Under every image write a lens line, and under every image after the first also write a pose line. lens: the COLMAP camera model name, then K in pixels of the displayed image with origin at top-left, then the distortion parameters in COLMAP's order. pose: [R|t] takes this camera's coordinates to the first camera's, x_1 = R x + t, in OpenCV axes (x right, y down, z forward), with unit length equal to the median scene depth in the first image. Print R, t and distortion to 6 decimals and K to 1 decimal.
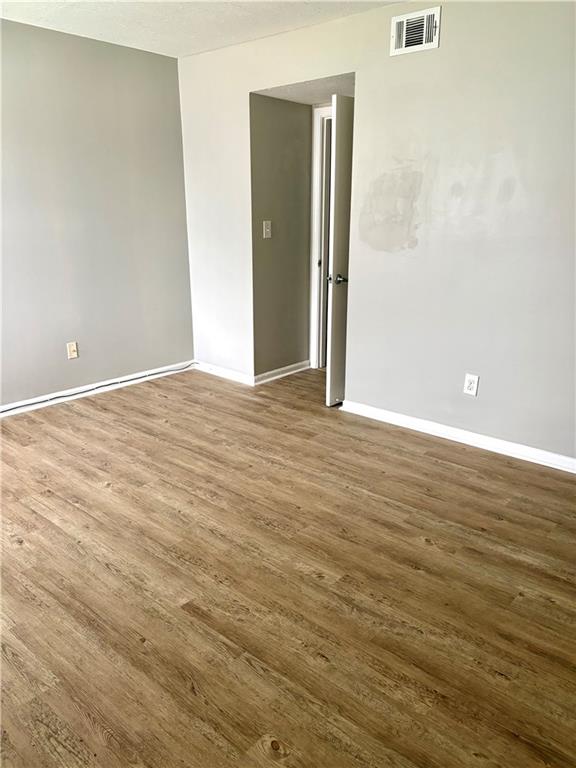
lens RADIAL K [[583.3, 0, 289.0], [0, 583.3, 383.5], [0, 0, 1]] dist [0.006722, -0.014675]
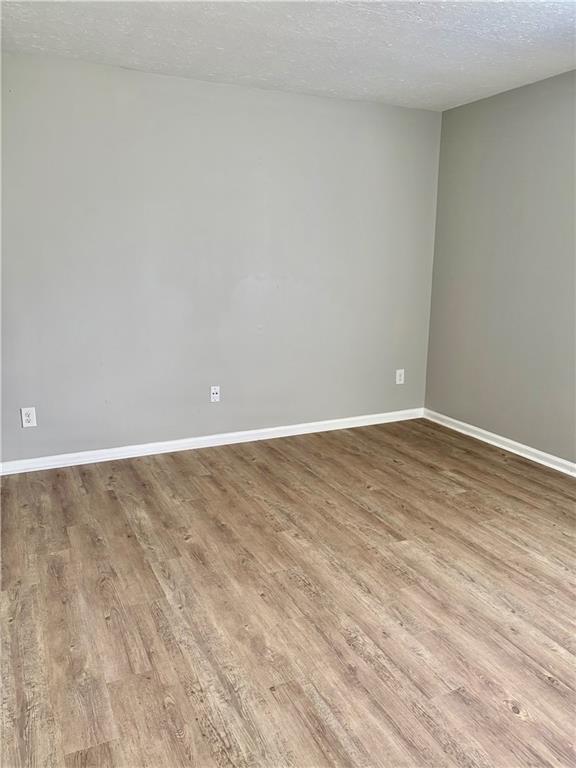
lens RADIAL K [[583.3, 0, 288.5], [0, 583.3, 384.4], [0, 0, 1]] dist [0.006722, -0.014675]
pose [[-0.918314, -0.094773, 0.384341, -0.352478], [0.101652, 0.881901, 0.460345, -0.498705], [-0.382579, 0.461810, -0.800228, 1.695582]]
